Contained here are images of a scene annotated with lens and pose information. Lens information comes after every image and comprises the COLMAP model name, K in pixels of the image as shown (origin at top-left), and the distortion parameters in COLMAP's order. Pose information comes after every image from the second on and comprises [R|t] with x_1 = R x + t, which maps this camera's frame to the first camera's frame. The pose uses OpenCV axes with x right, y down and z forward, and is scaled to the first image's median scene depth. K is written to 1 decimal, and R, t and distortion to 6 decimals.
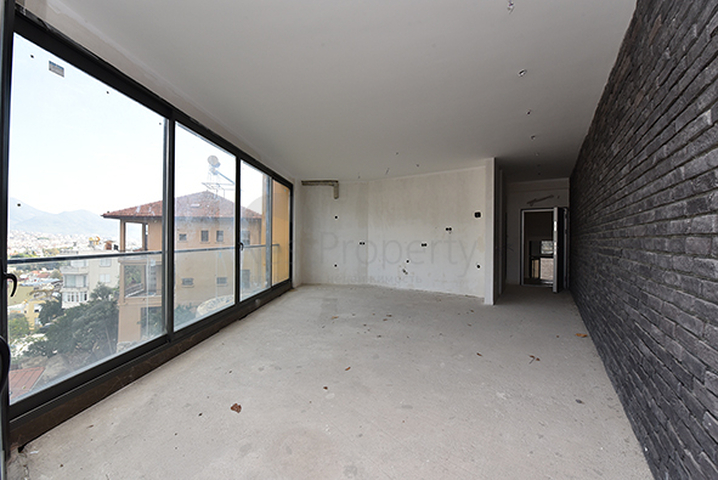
lens RADIAL K [[289.0, 0, 359.1], [0, 289.0, 237.7], [0, 0, 1]] dist [-0.014390, -0.000540]
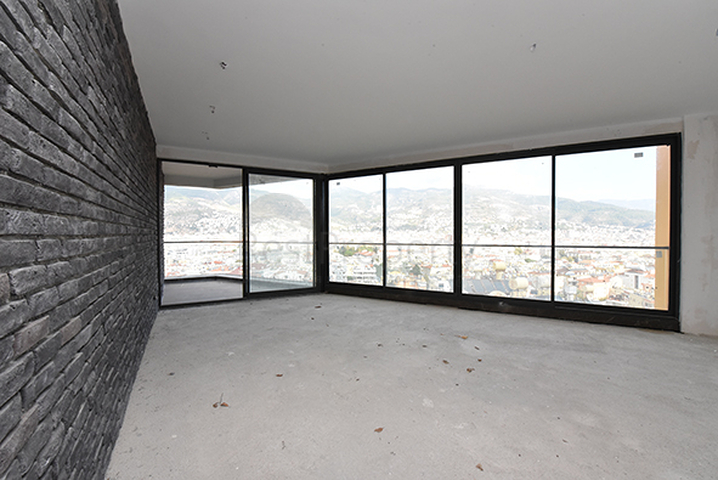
lens RADIAL K [[289.0, 0, 361.1], [0, 289.0, 239.3], [0, 0, 1]] dist [-0.014390, -0.000540]
pose [[-0.420439, 0.013052, -0.907227, 0.783808], [-0.003278, 0.999868, 0.015904, -0.001324], [0.907315, 0.009660, -0.420341, 1.143063]]
